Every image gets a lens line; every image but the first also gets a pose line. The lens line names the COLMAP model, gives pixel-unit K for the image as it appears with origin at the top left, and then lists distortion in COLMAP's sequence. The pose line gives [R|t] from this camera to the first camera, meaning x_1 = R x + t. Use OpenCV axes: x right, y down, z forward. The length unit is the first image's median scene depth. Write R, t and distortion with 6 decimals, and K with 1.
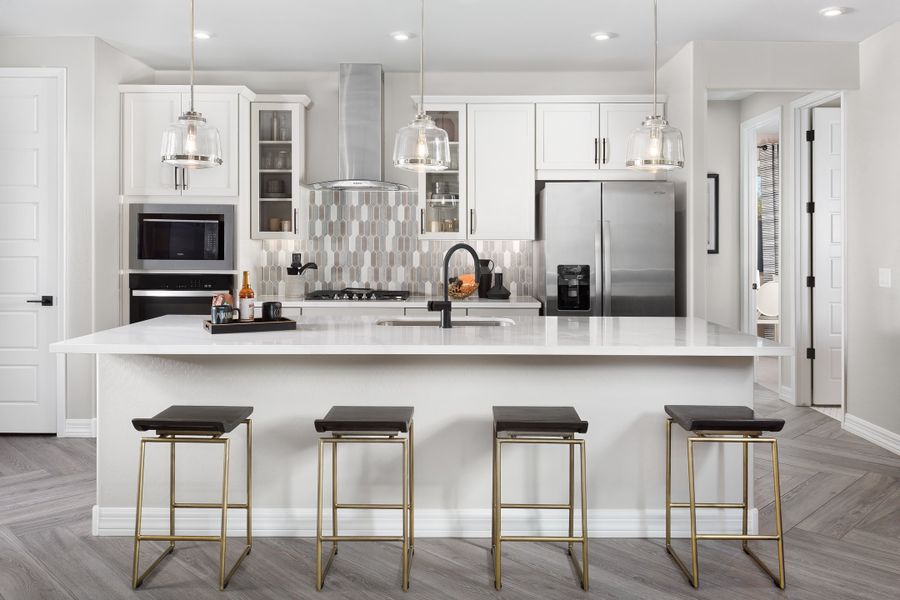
lens RADIAL K [[718.8, 0, 453.2], [0, 718.8, 244.8], [0, 0, 1]] dist [0.007085, 0.002103]
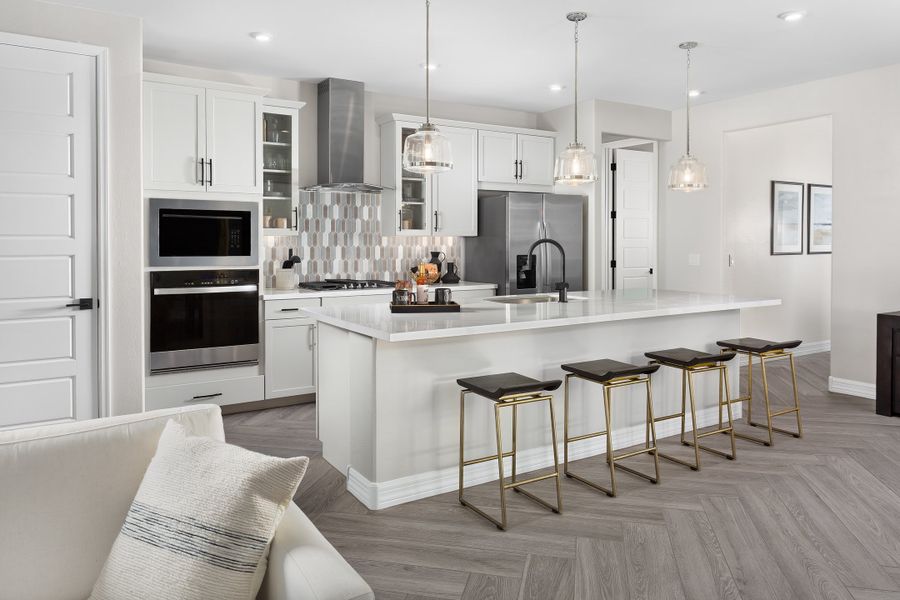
lens RADIAL K [[622.6, 0, 450.2], [0, 622.6, 231.8], [0, 0, 1]] dist [-0.005754, -0.005742]
pose [[0.846499, 0.003972, 0.532376, -0.490429], [0.003800, 0.999902, -0.013502, 0.000330], [-0.532377, 0.013452, 0.846400, 0.081631]]
